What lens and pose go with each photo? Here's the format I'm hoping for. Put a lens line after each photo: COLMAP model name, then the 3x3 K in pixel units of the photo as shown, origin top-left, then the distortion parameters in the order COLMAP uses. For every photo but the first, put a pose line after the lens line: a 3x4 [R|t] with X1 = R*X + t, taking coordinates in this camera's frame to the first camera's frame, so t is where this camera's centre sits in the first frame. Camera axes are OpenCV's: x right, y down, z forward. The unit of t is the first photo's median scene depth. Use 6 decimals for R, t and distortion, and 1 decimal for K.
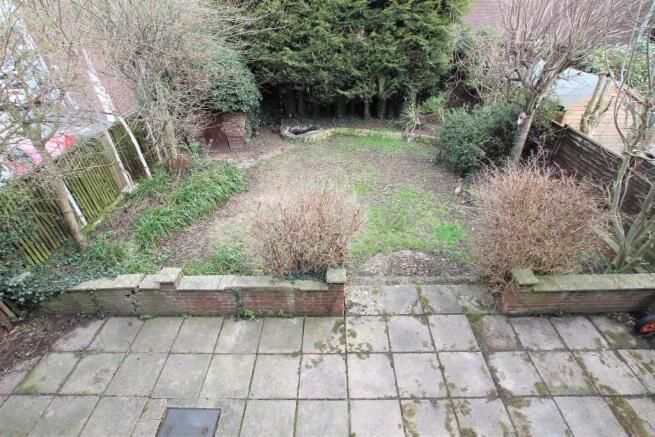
lens RADIAL K [[305.5, 0, 330.7], [0, 305.5, 219.6], [0, 0, 1]] dist [-0.026945, 0.000246]
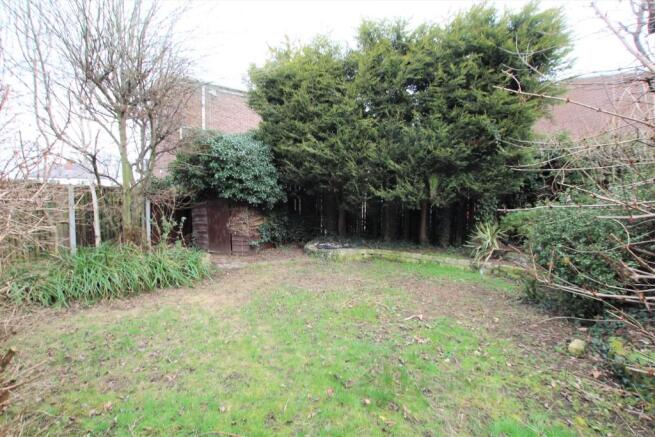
lens RADIAL K [[305.5, 0, 330.7], [0, 305.5, 219.6], [0, 0, 1]] dist [-0.026945, 0.000246]
pose [[0.944917, 0.066902, -0.320401, 0.181558], [-0.222669, 0.848853, -0.479444, 0.023701], [0.239898, 0.524378, 0.816993, 0.410339]]
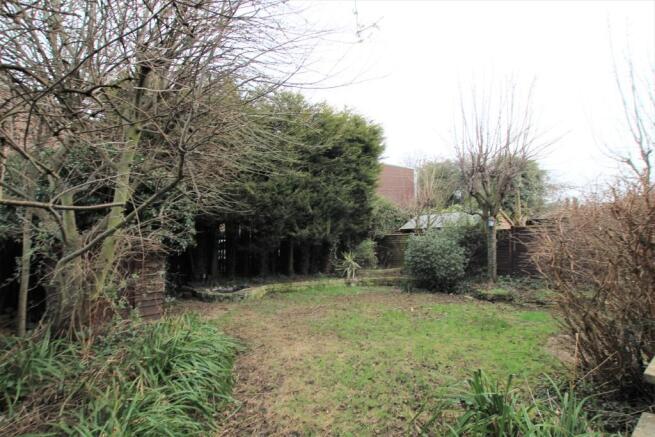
lens RADIAL K [[305.5, 0, 330.7], [0, 305.5, 219.6], [0, 0, 1]] dist [-0.026945, 0.000246]
pose [[0.796705, 0.047387, 0.602508, -0.430421], [0.344569, 0.783410, -0.517244, 0.045155], [-0.496521, 0.619696, 0.607818, 0.407195]]
